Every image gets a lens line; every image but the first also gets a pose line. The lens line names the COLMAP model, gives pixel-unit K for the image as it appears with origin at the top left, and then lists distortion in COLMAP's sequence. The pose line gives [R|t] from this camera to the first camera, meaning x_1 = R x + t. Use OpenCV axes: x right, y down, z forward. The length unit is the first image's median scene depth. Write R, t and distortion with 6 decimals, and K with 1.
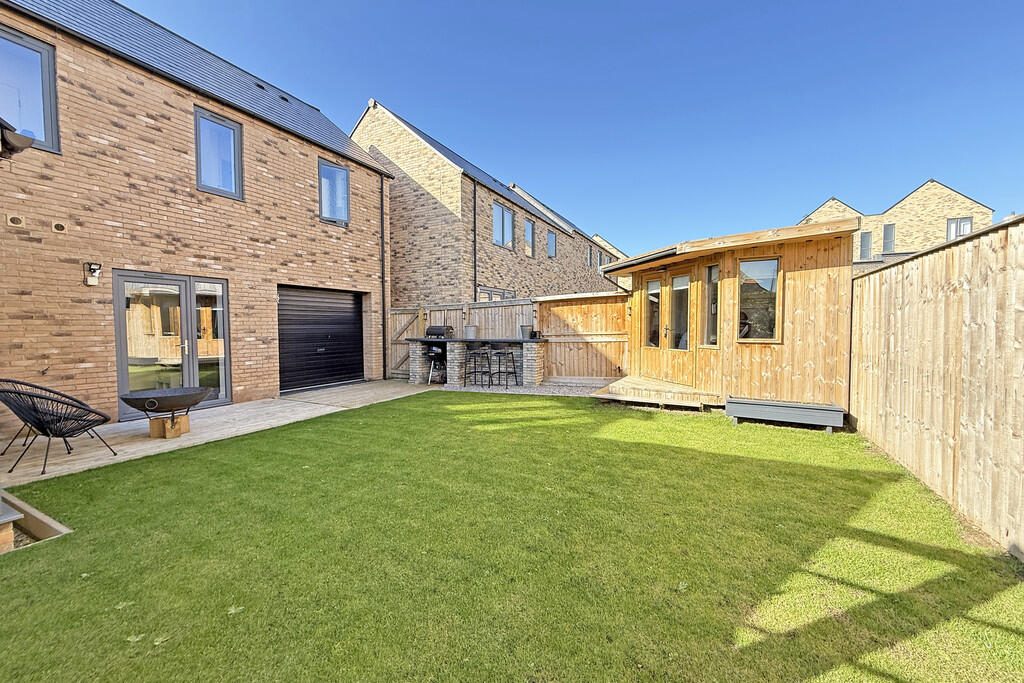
lens RADIAL K [[406.7, 0, 510.7], [0, 406.7, 340.4], [0, 0, 1]] dist [0.001464, -0.000175]
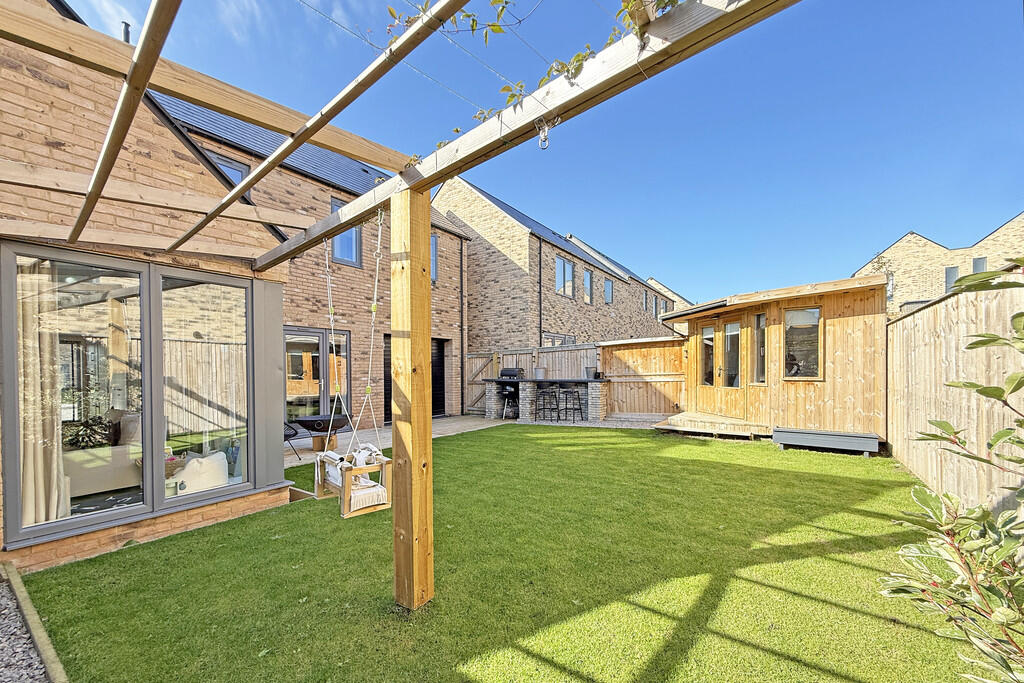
lens RADIAL K [[406.7, 0, 511.4], [0, 406.7, 372.0], [0, 0, 1]] dist [0.001464, -0.000175]
pose [[0.992422, -0.001868, -0.122863, -0.057735], [-0.001792, 0.999558, -0.029670, 0.014815], [0.122864, 0.029665, 0.991980, -0.205215]]
